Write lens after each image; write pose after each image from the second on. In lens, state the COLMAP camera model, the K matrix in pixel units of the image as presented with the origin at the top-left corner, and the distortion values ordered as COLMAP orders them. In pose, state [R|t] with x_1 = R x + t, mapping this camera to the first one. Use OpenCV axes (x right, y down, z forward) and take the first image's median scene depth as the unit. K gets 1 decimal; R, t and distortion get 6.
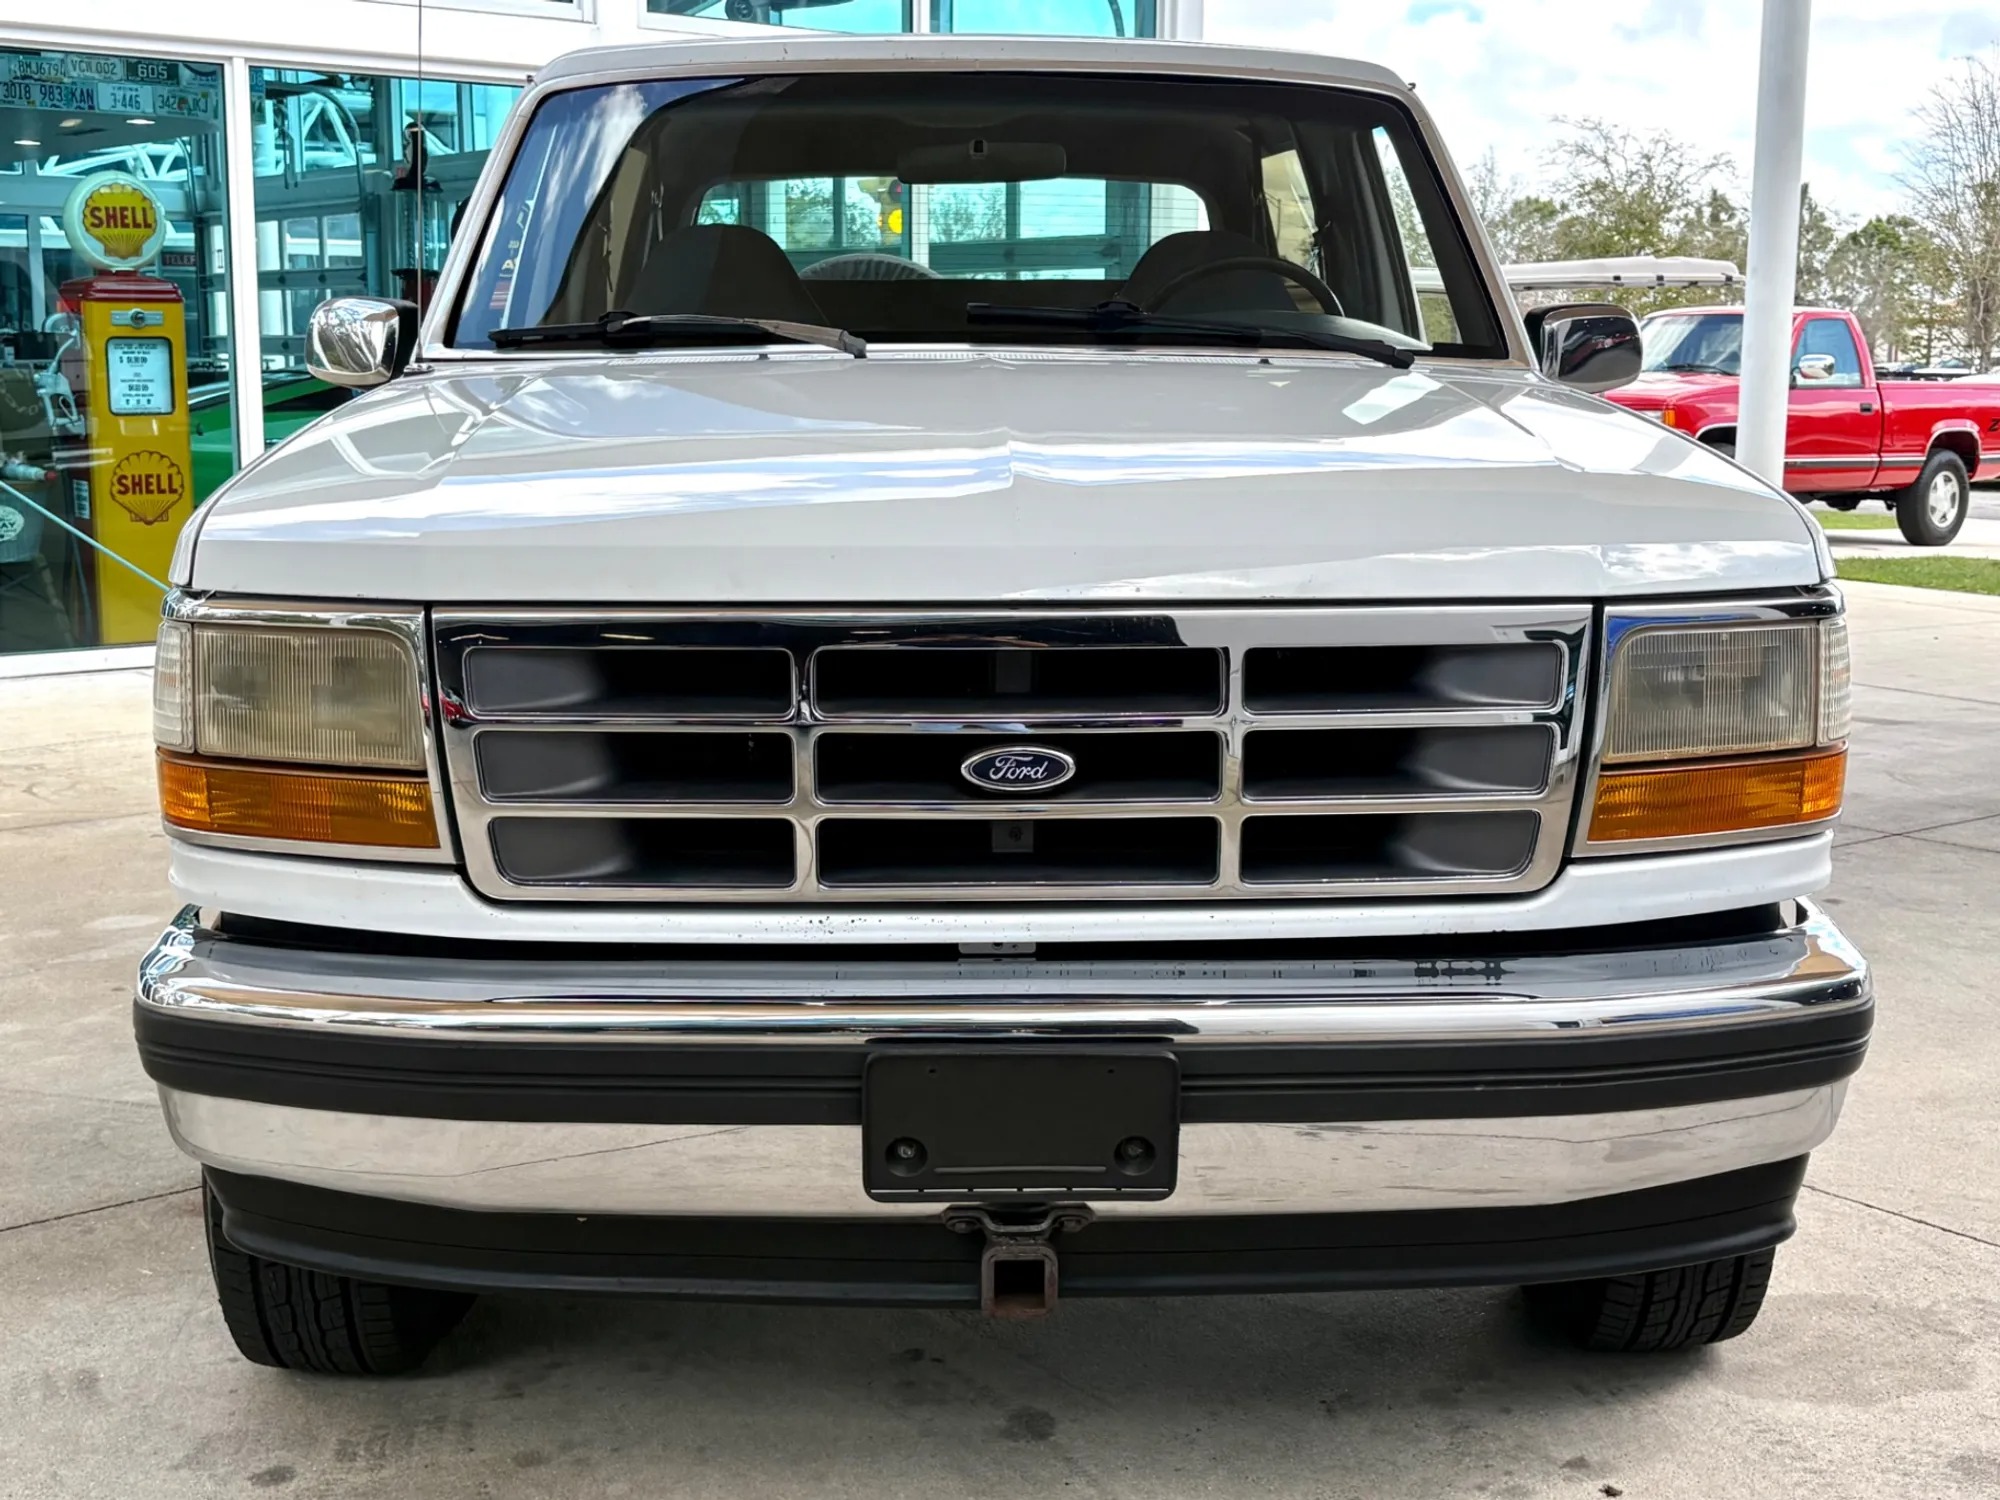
lens RADIAL K [[1593.8, 0, 986.7], [0, 1593.8, 745.5], [0, 0, 1]] dist [-0.001776, -0.006462]
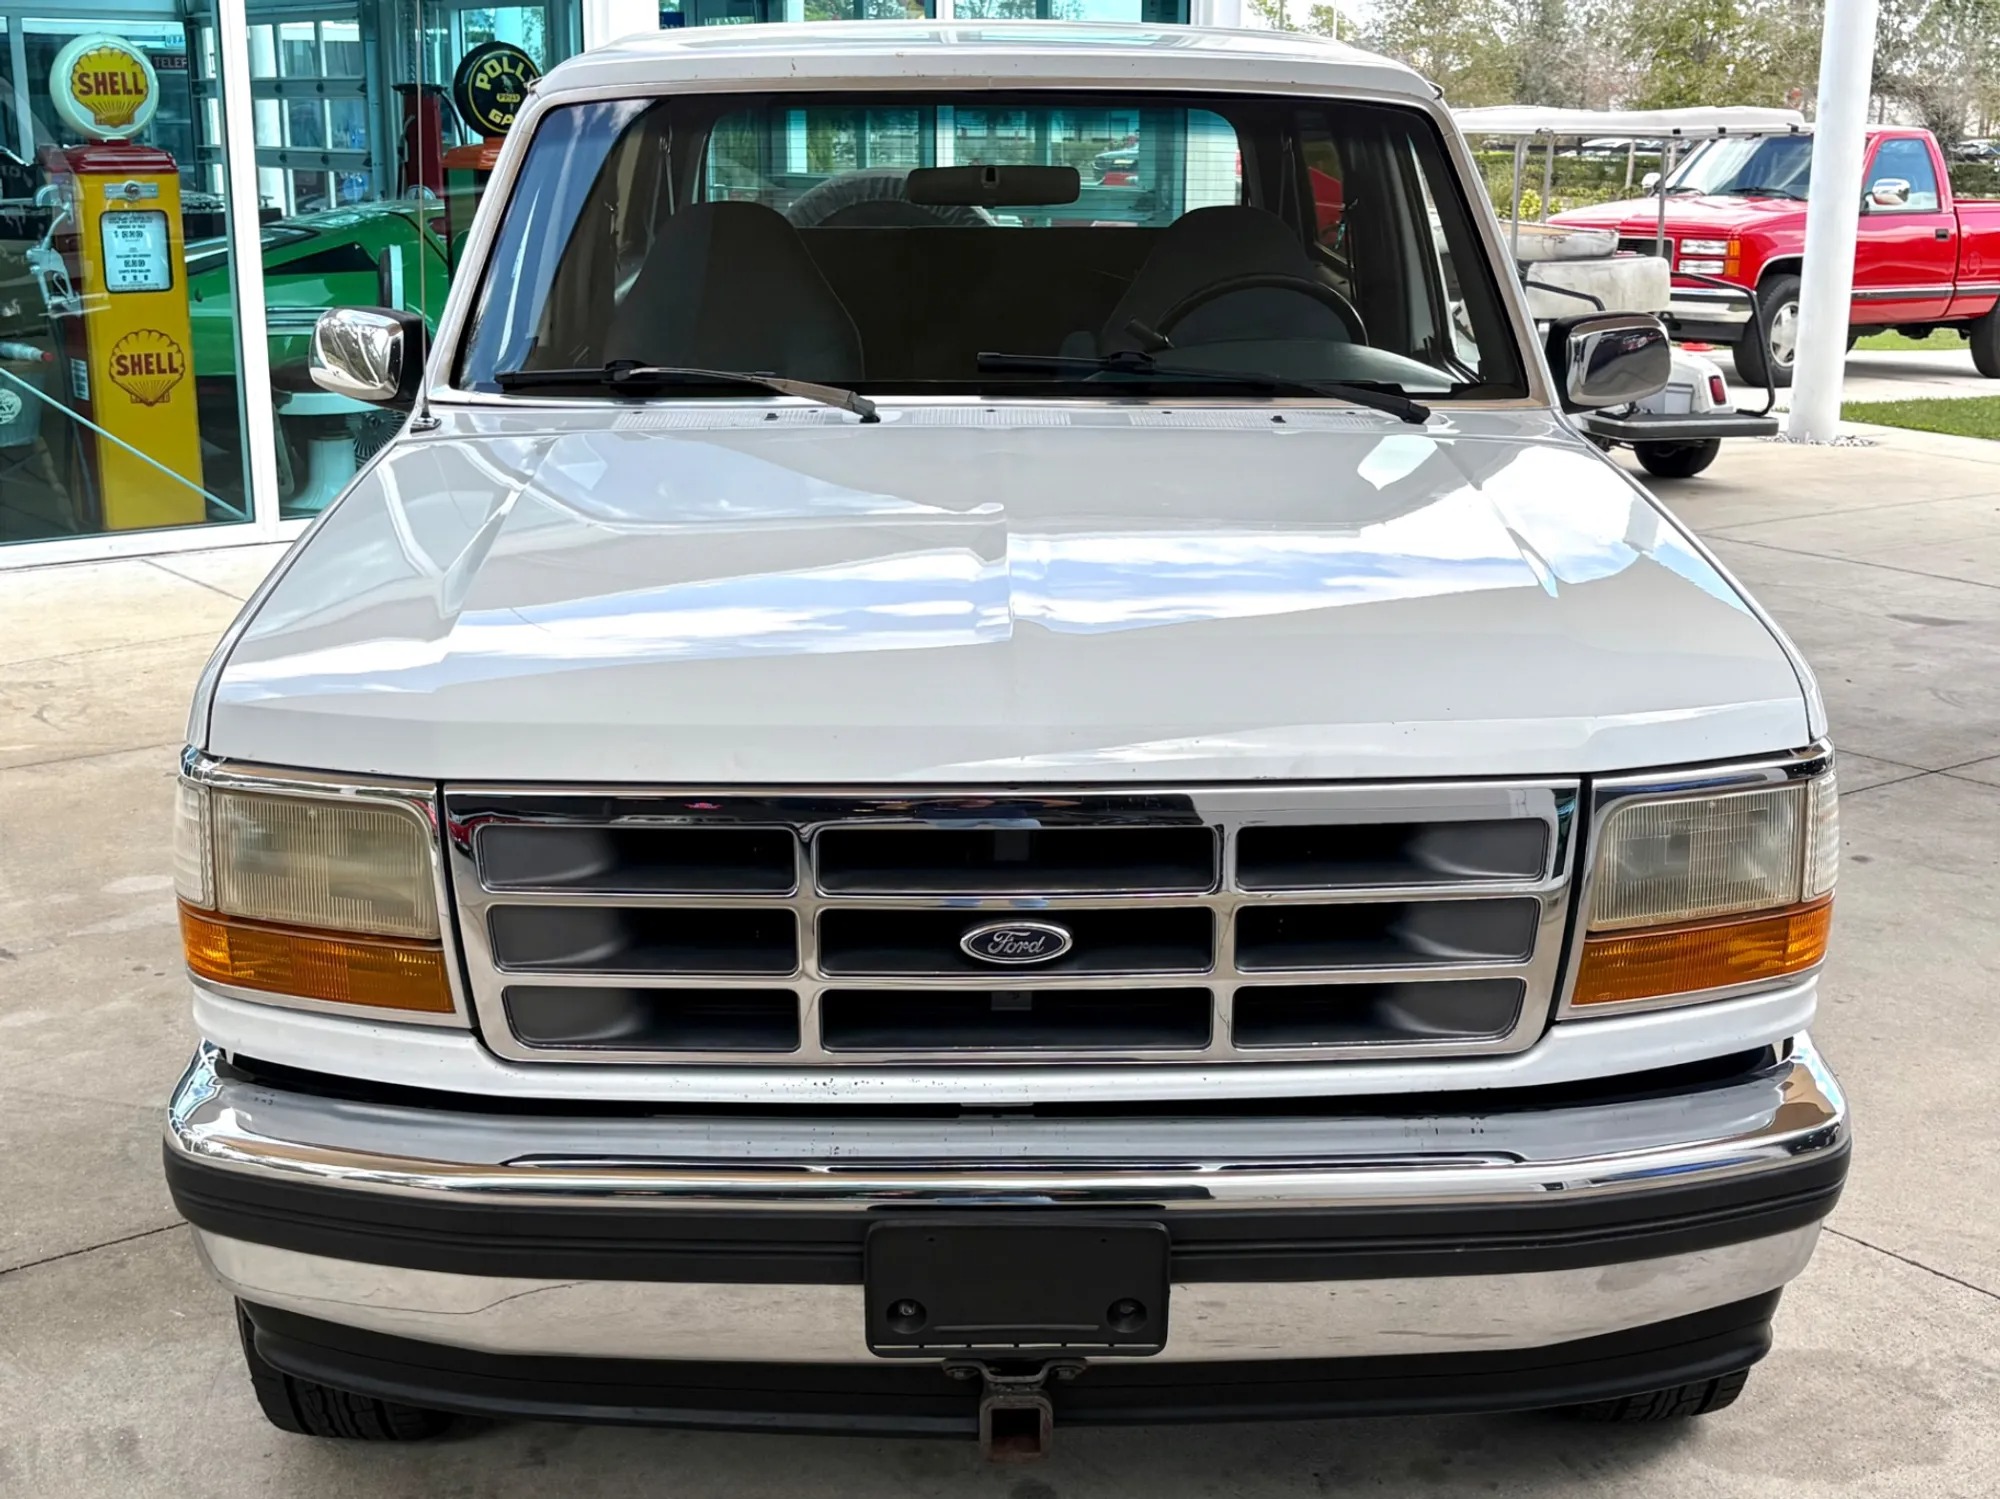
lens RADIAL K [[1626.5, 0, 1000.0], [0, 1626.5, 749.5], [0, 0, 1]] dist [-0.002490, -0.008001]
pose [[0.999974, 0.002424, -0.006732, 0.011567], [-0.002001, 0.998067, 0.062112, -0.124957], [0.006870, -0.062097, 0.998046, -0.027380]]
